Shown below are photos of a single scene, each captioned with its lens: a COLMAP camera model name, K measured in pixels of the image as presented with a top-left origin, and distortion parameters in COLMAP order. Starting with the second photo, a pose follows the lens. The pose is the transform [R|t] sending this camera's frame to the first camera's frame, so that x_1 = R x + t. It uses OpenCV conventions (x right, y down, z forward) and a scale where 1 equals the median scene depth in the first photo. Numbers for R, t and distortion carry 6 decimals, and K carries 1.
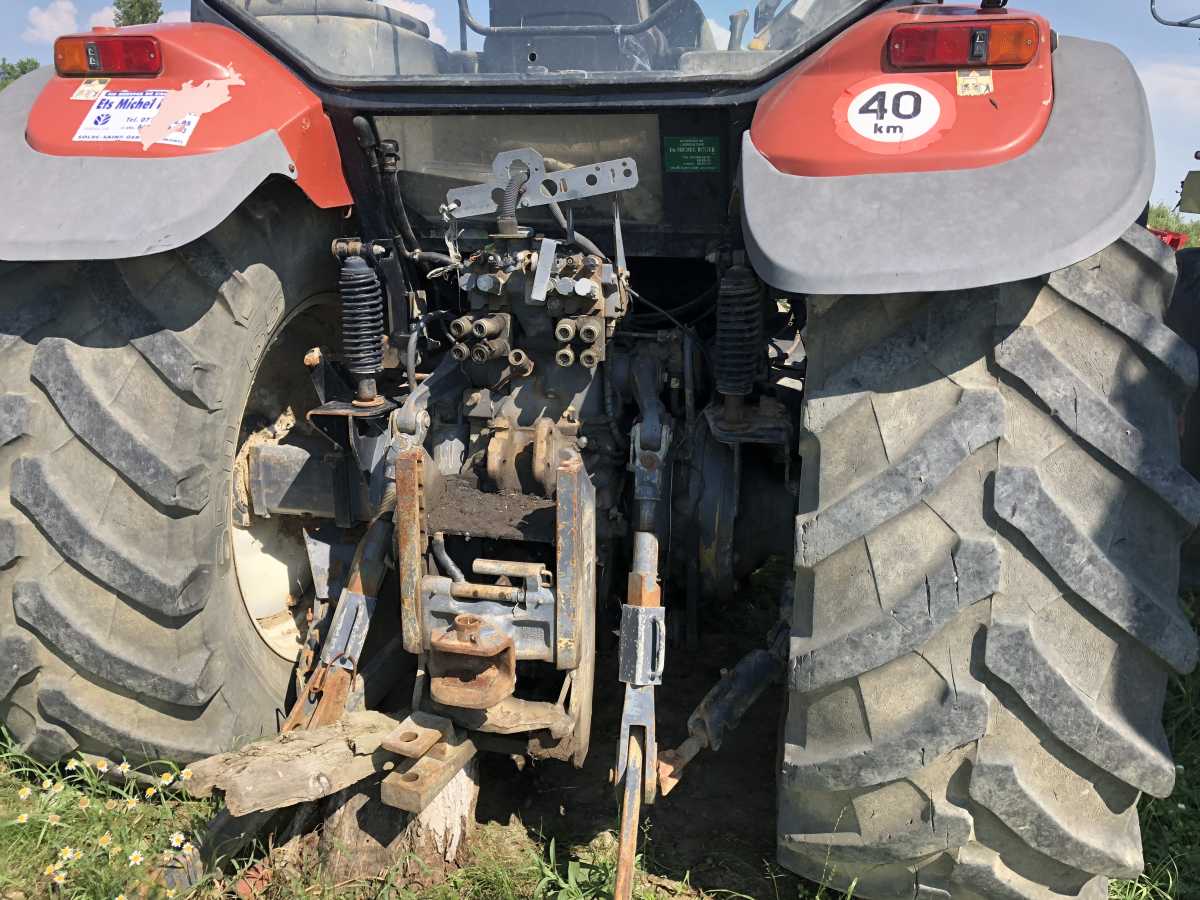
lens RADIAL K [[1003.4, 0, 599.4], [0, 1003.4, 443.5], [0, 0, 1]] dist [0.032050, -0.024352]
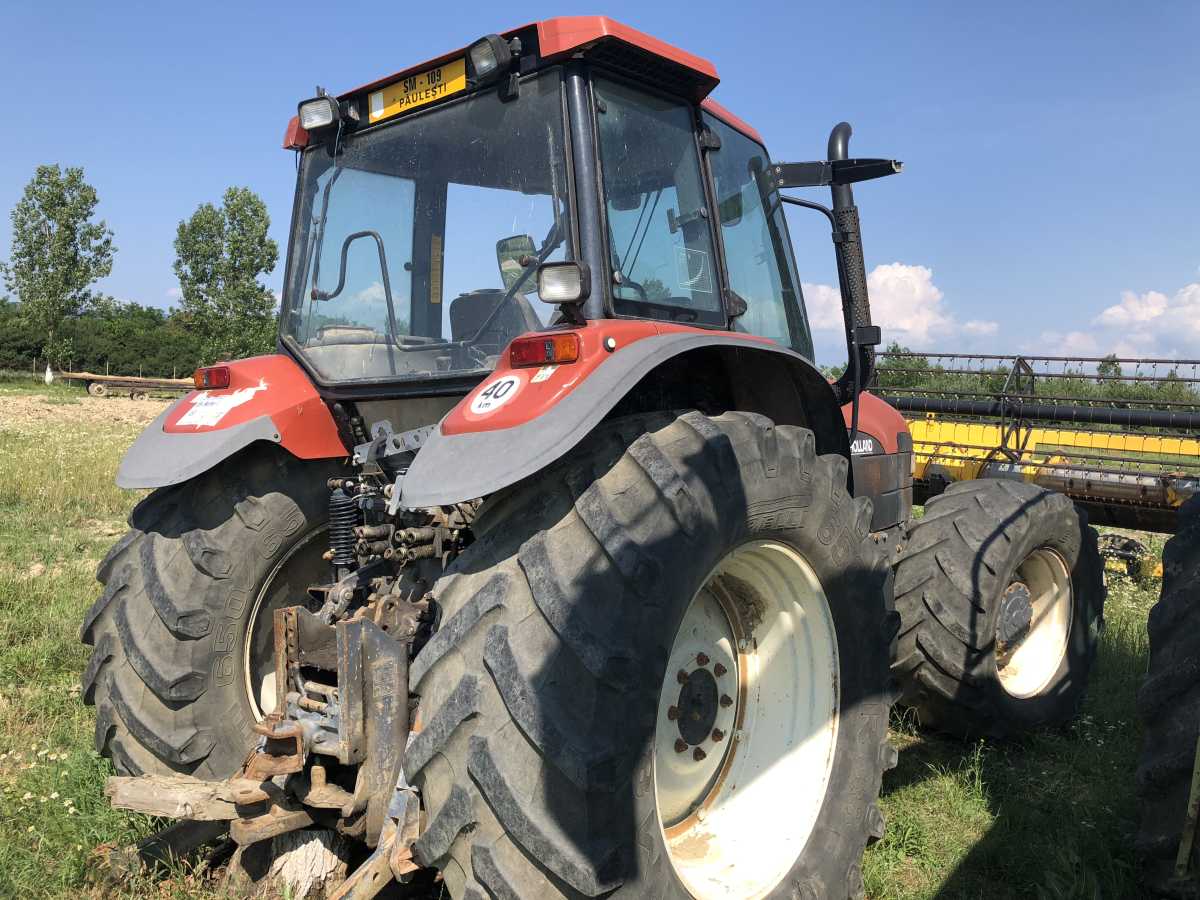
lens RADIAL K [[1003.4, 0, 612.2], [0, 1003.4, 443.0], [0, 0, 1]] dist [0.032050, -0.024352]
pose [[0.887223, -0.018661, -0.460963, 0.996320], [-0.093965, 0.970927, -0.220162, 0.057822], [0.451670, 0.238647, 0.859675, -0.195269]]
